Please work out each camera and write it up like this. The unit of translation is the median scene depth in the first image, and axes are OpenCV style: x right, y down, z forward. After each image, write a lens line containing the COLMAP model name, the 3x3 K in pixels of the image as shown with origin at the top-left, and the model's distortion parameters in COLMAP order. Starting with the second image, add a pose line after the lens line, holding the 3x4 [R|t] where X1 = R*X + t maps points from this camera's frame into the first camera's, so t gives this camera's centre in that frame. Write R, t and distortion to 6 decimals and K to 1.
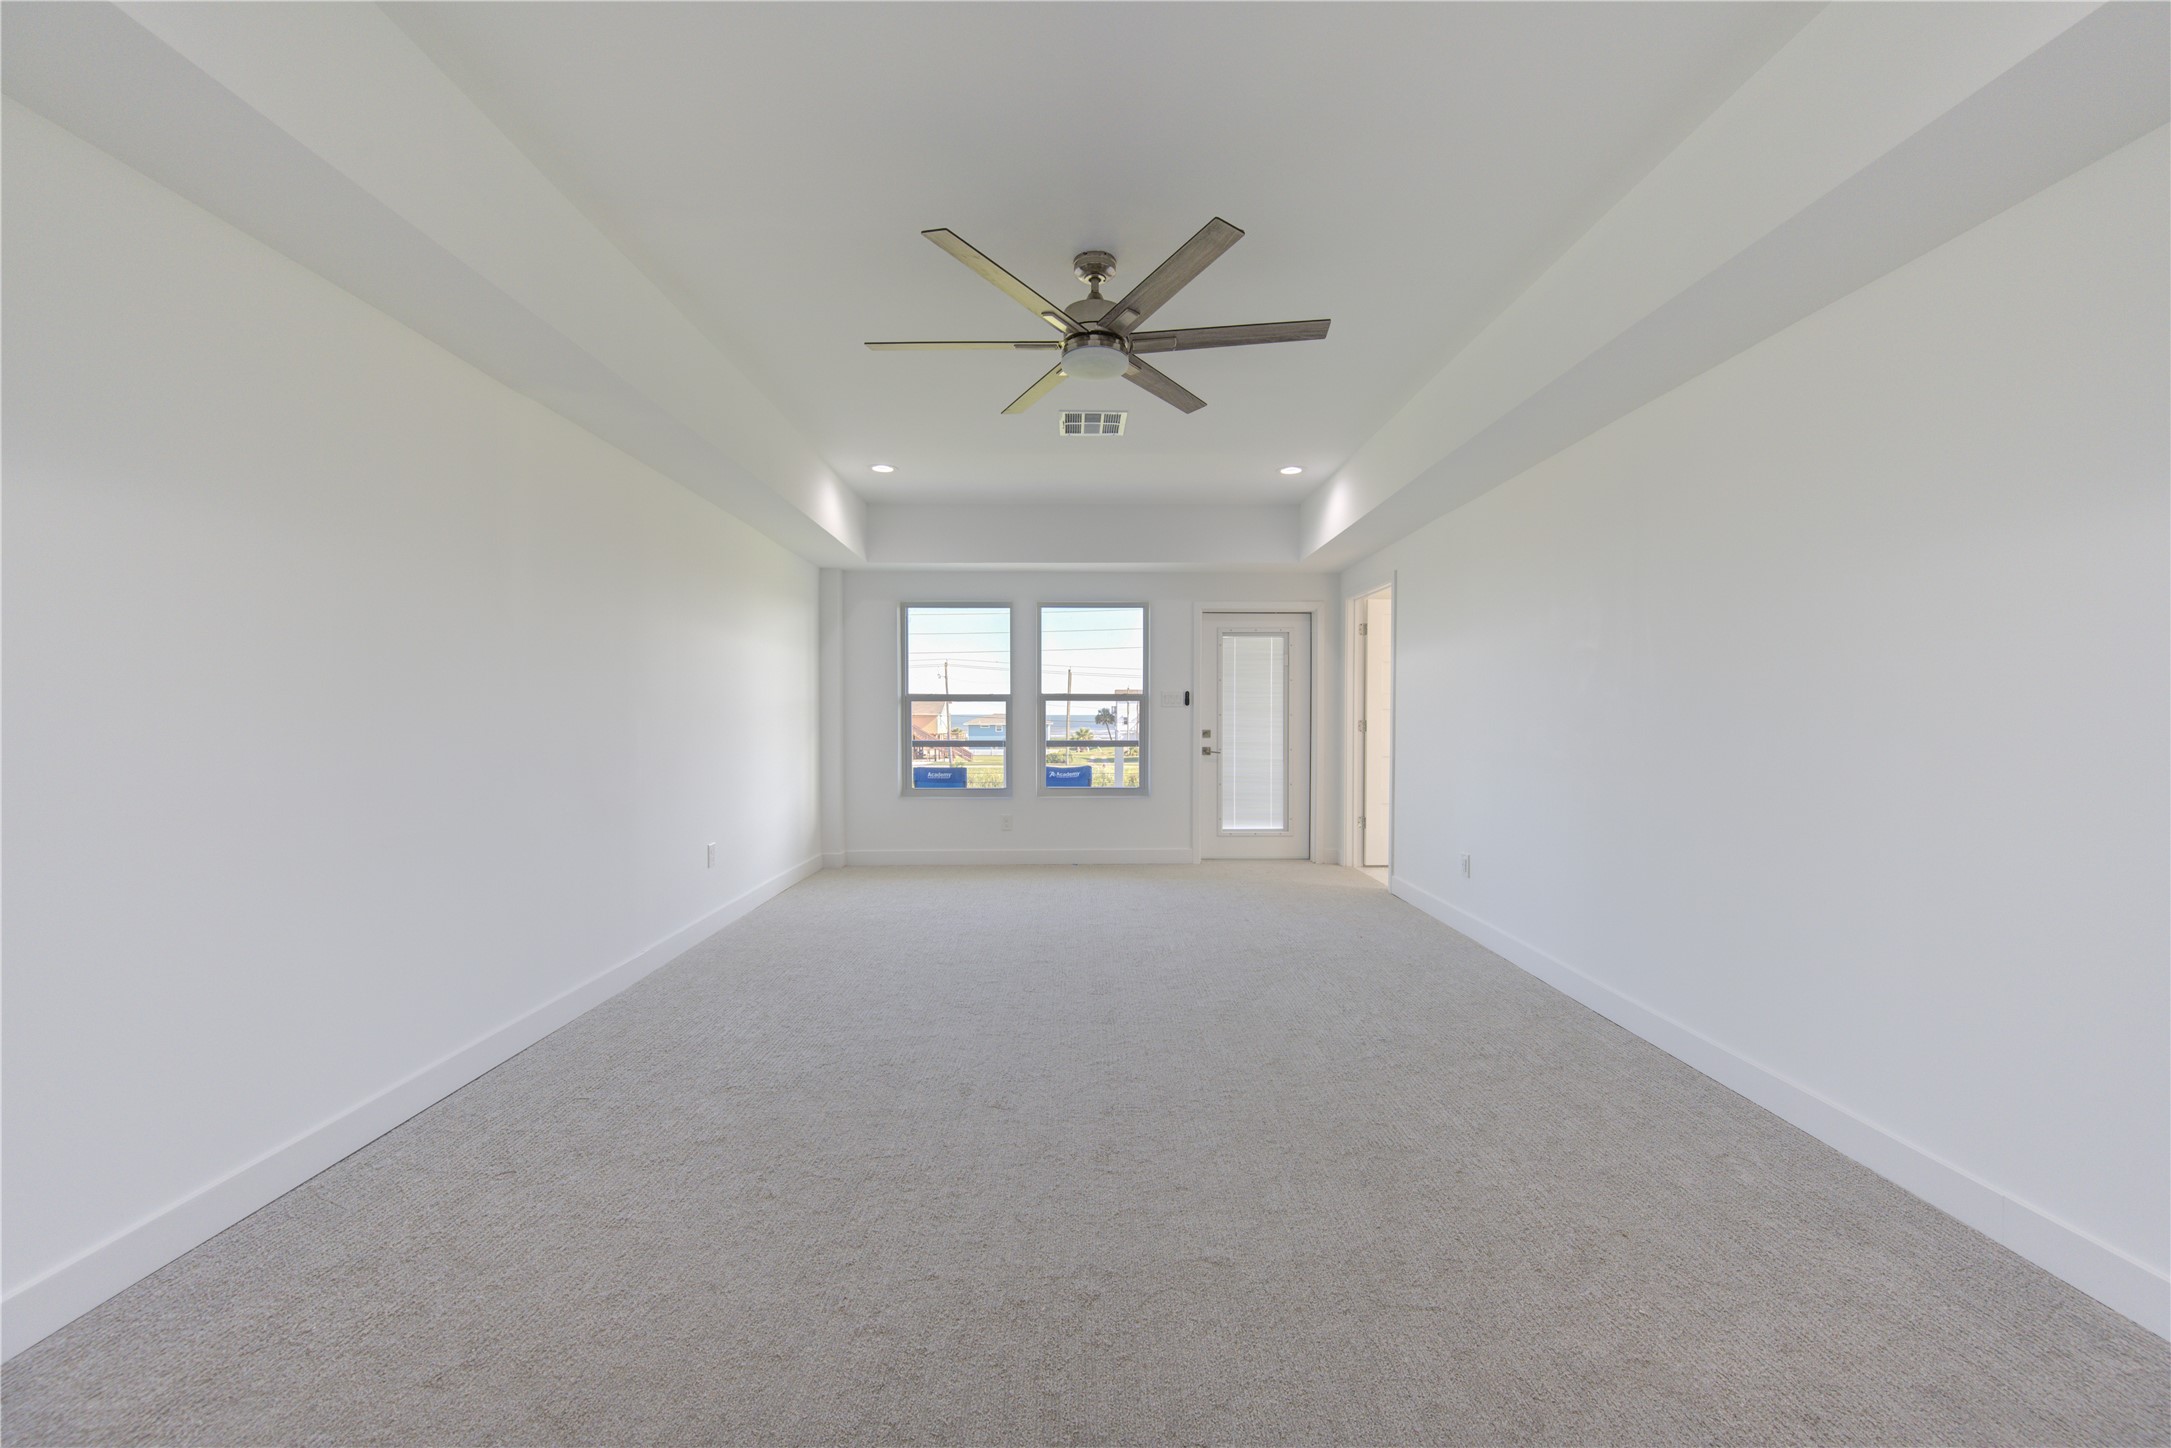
lens RADIAL K [[843.5, 0, 1083.0], [0, 843.5, 723.3], [0, 0, 1]] dist [0.003246, -0.000149]
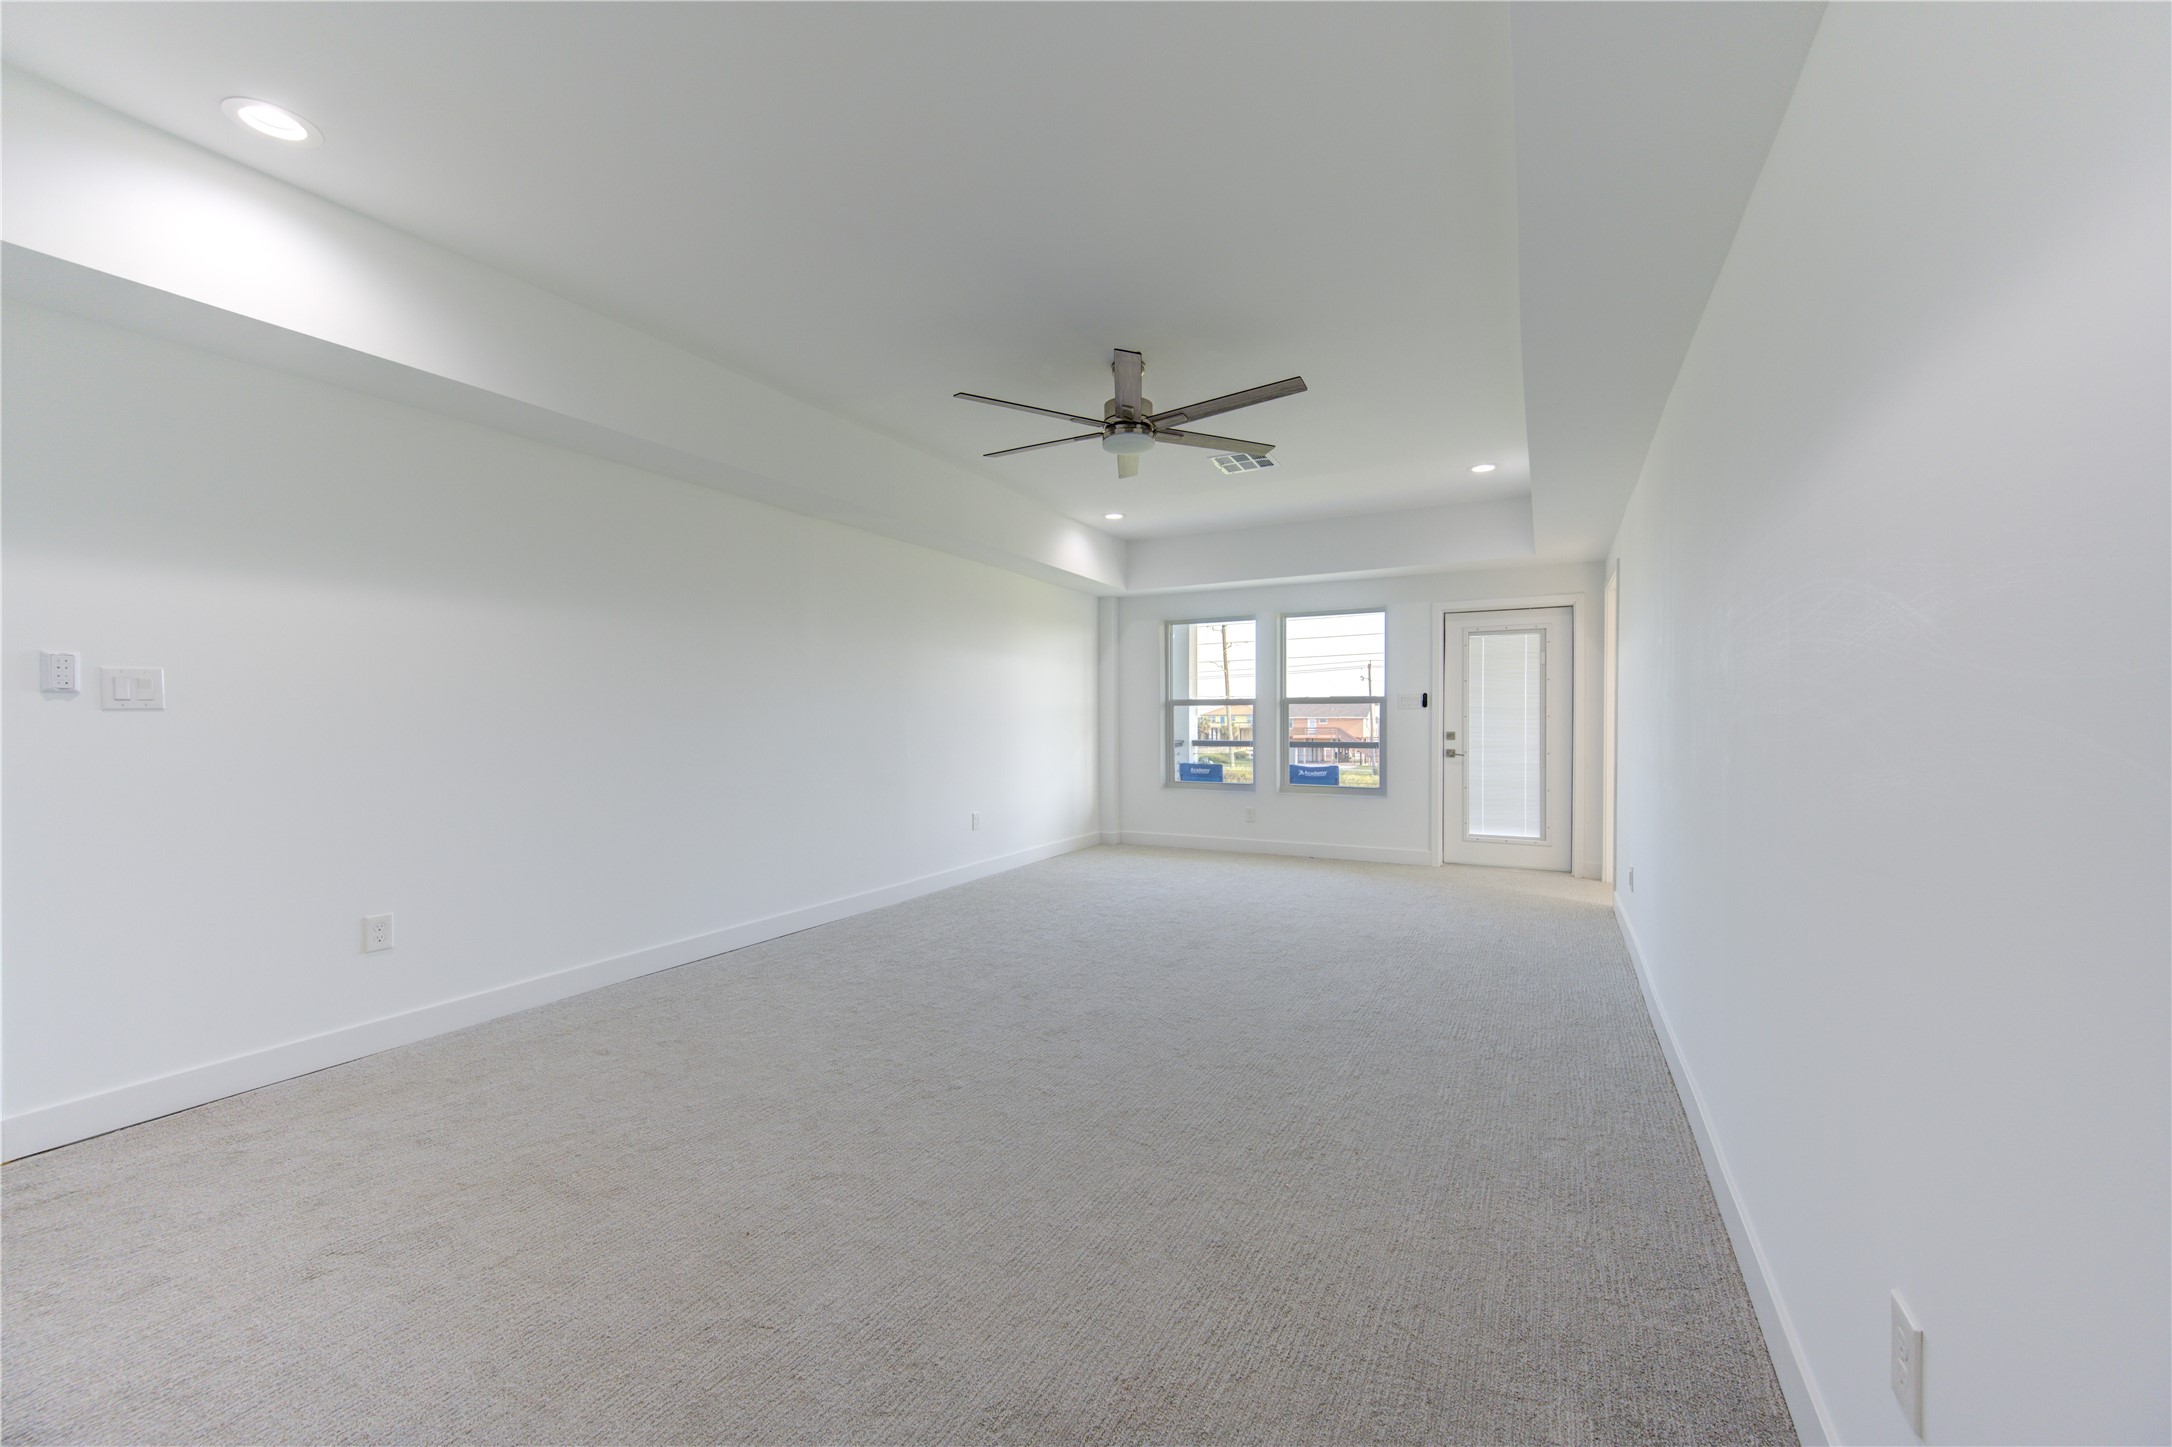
lens RADIAL K [[843.9, 0, 1092.8], [0, 843.9, 720.4], [0, 0, 1]] dist [0.003246, -0.000149]
pose [[0.873943, -0.000326, -0.486028, 0.260846], [-0.002978, 0.999977, -0.006024, 0.001647], [0.486019, 0.006712, 0.873922, -0.065286]]
